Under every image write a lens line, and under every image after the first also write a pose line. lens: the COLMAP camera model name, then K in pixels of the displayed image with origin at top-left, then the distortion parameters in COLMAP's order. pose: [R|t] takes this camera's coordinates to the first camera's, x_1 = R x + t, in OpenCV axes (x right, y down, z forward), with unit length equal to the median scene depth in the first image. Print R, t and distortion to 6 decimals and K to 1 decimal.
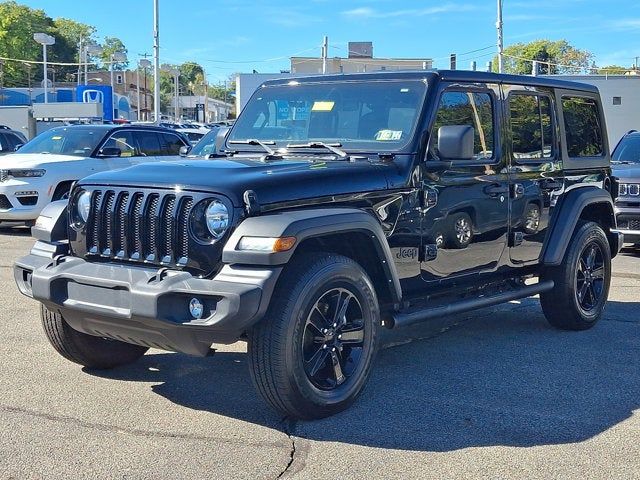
lens RADIAL K [[1168.7, 0, 320.0], [0, 1168.7, 240.0], [0, 0, 1]] dist [0.241805, -0.224193]
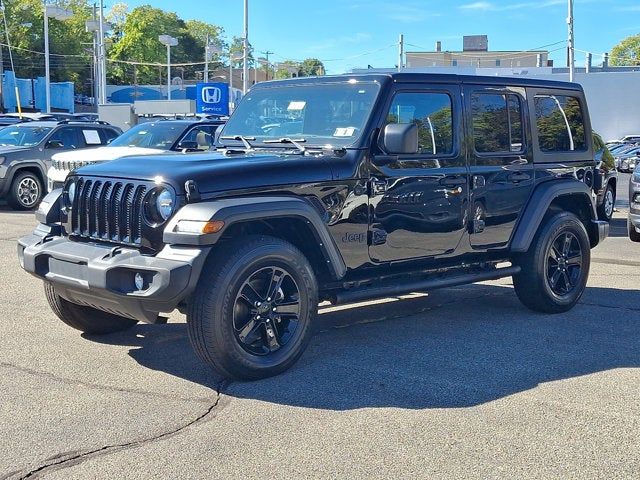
lens RADIAL K [[1168.7, 0, 320.0], [0, 1168.7, 240.0], [0, 0, 1]] dist [0.241805, -0.224193]
pose [[0.986942, 0.013587, -0.160501, 0.219002], [-0.012339, 0.999885, 0.008768, 0.003953], [0.160602, -0.006673, 0.986997, -0.105463]]
